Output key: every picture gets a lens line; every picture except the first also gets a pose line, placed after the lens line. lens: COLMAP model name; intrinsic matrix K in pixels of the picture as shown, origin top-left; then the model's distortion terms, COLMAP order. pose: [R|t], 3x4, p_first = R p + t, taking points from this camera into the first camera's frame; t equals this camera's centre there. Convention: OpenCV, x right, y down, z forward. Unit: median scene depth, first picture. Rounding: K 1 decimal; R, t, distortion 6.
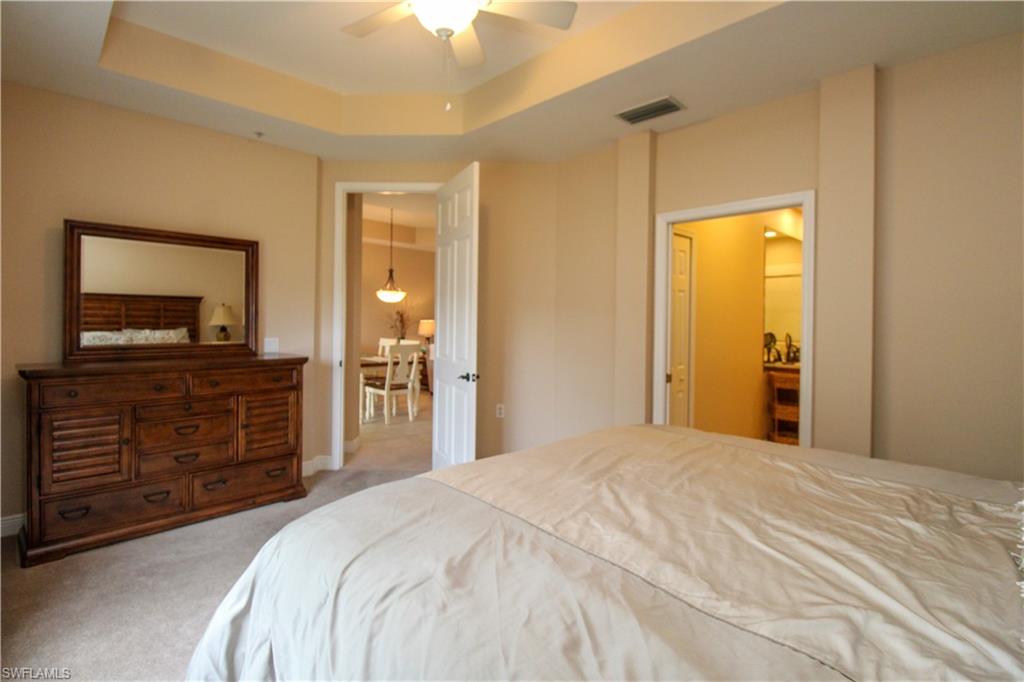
lens RADIAL K [[480.8, 0, 513.0], [0, 480.8, 324.4], [0, 0, 1]] dist [0.000382, -0.015773]
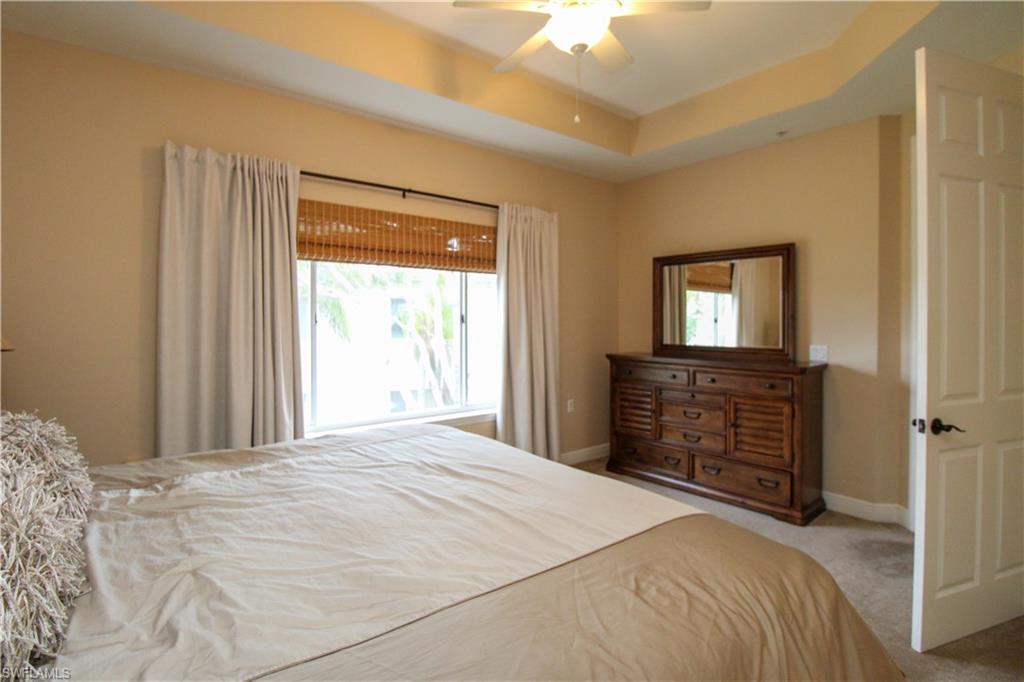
lens RADIAL K [[526.3, 0, 510.2], [0, 526.3, 319.2], [0, 0, 1]] dist [0.000556, -0.000042]
pose [[-0.113980, -0.012781, -0.993401, 0.633179], [-0.012951, 0.999851, -0.011378, -0.001842], [0.993399, 0.011568, -0.114128, 0.618719]]
